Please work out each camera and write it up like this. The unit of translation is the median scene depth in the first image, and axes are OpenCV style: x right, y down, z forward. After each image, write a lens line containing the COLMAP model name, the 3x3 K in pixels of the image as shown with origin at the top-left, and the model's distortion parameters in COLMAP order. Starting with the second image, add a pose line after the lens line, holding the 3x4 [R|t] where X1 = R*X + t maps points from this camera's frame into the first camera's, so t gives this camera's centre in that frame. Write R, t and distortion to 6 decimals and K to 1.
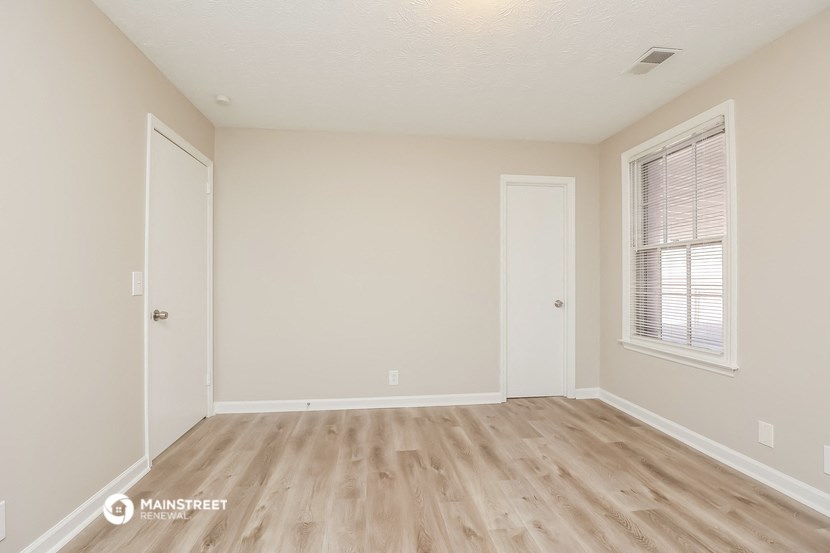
lens RADIAL K [[380.4, 0, 418.9], [0, 380.4, 274.1], [0, 0, 1]] dist [-0.006523, 0.000197]
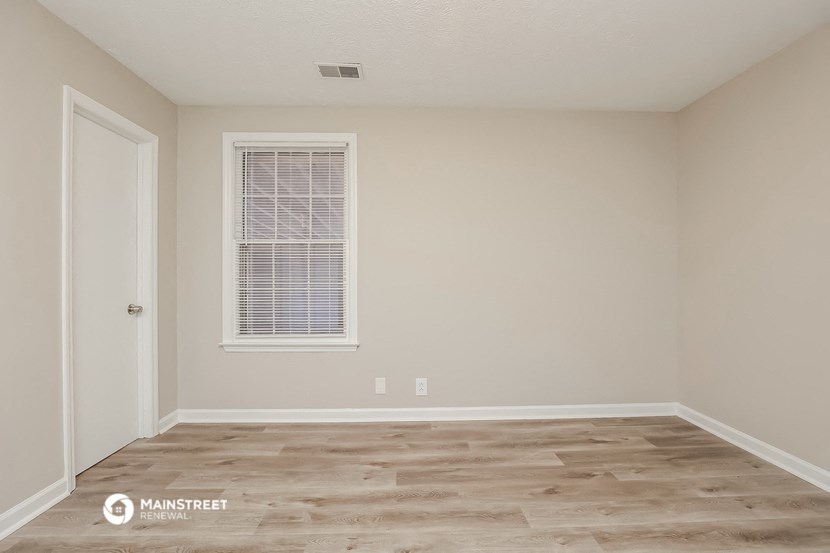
lens RADIAL K [[380.4, 0, 415.1], [0, 380.4, 272.4], [0, 0, 1]] dist [-0.006523, 0.000197]
pose [[0.112816, 0.009104, 0.993574, -0.369992], [-0.018252, 0.999808, -0.007088, 0.008891], [-0.993448, -0.017335, 0.112960, 0.572742]]
